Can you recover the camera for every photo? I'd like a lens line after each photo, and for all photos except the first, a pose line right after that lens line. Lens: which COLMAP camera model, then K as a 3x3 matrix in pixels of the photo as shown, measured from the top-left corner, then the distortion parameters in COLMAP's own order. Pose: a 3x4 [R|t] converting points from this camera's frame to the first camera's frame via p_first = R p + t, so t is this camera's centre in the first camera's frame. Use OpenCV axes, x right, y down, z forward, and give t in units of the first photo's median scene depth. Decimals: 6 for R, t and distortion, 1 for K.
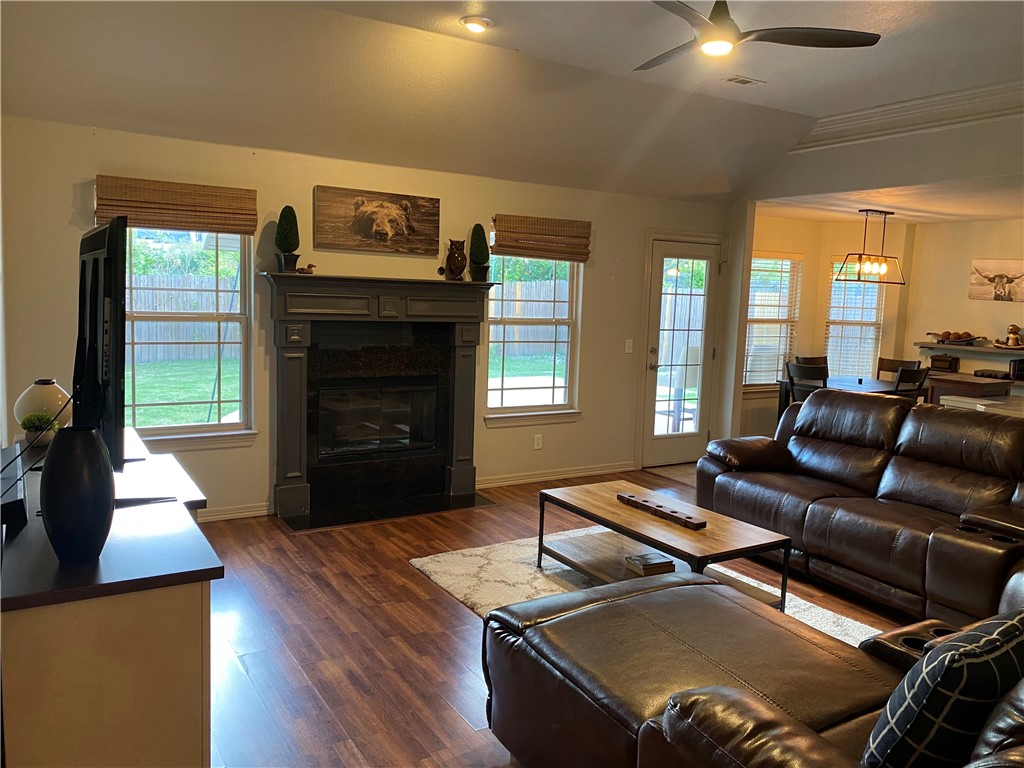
lens RADIAL K [[778.1, 0, 519.3], [0, 778.1, 373.6], [0, 0, 1]] dist [0.024855, -0.026106]
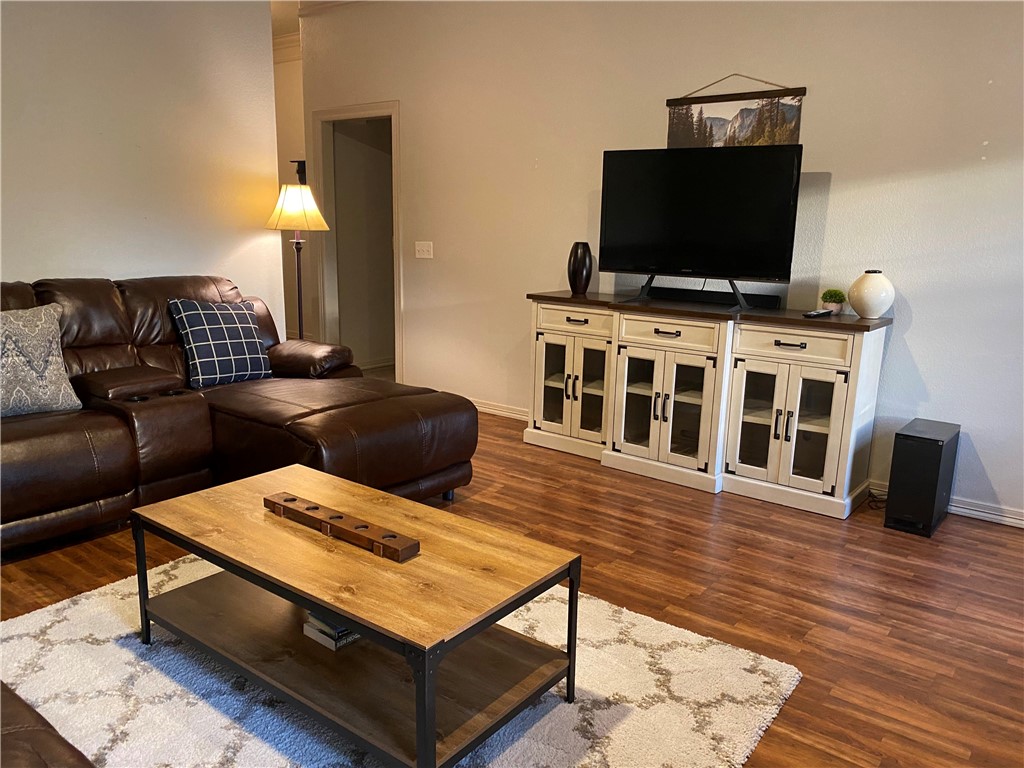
lens RADIAL K [[778.1, 0, 519.6], [0, 778.1, 394.9], [0, 0, 1]] dist [0.024855, -0.026106]
pose [[-0.933672, 0.020484, -0.357543, 0.191717], [-0.094727, 0.948681, 0.301715, -0.070219], [0.345374, 0.315572, -0.883816, 1.135922]]
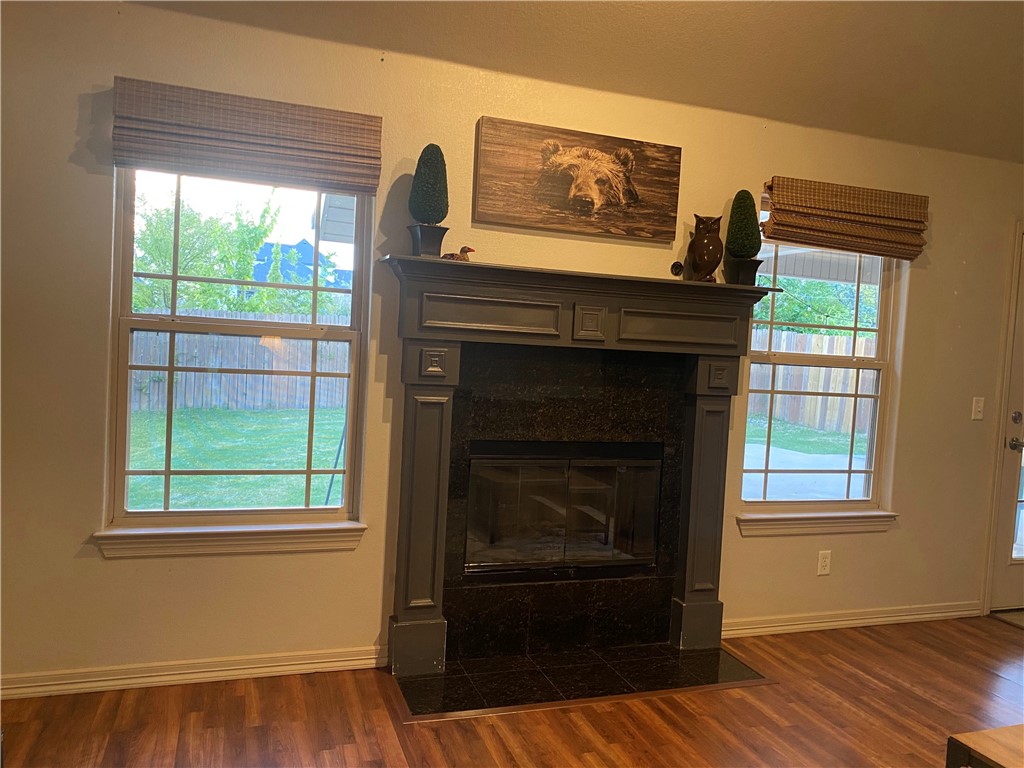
lens RADIAL K [[778.1, 0, 514.0], [0, 778.1, 375.1], [0, 0, 1]] dist [0.024855, -0.026106]
pose [[0.975874, 0.029357, -0.216351, -0.097669], [-0.044821, 0.996751, -0.066918, -0.005157], [0.213683, 0.075001, 0.974020, 0.424741]]
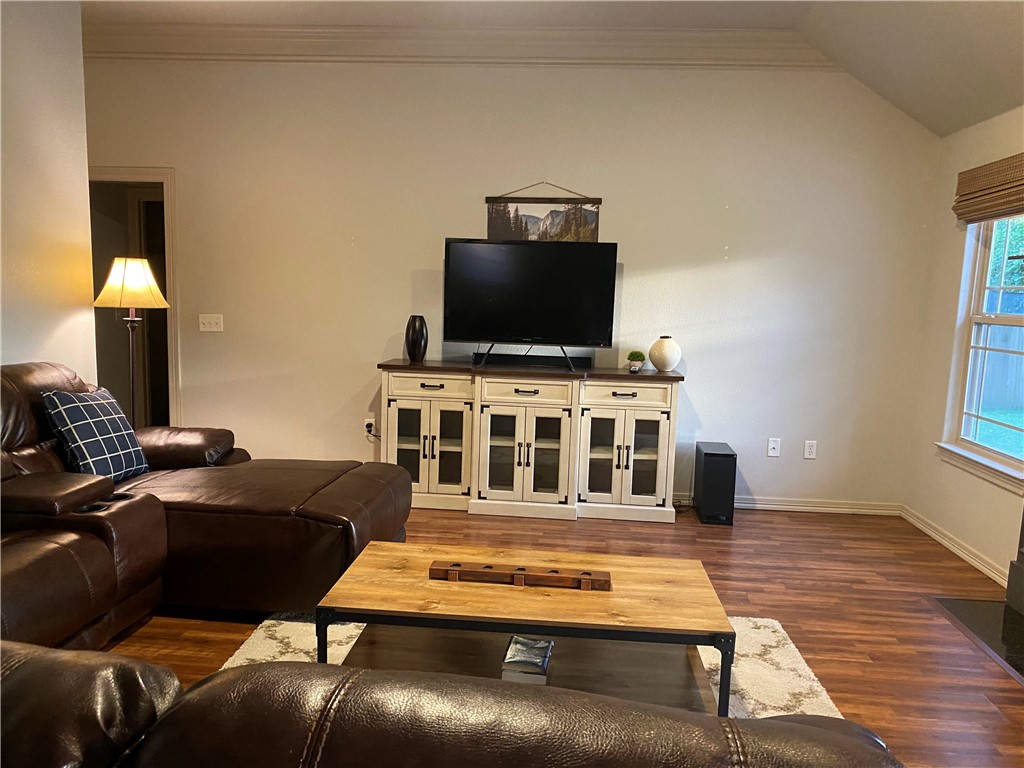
lens RADIAL K [[778.1, 0, 515.8], [0, 778.1, 388.1], [0, 0, 1]] dist [0.024855, -0.026106]
pose [[-0.596928, 0.045830, -0.800984, 0.518746], [-0.138626, 0.977459, 0.159237, -0.058350], [0.790227, 0.206090, -0.577120, 1.005117]]
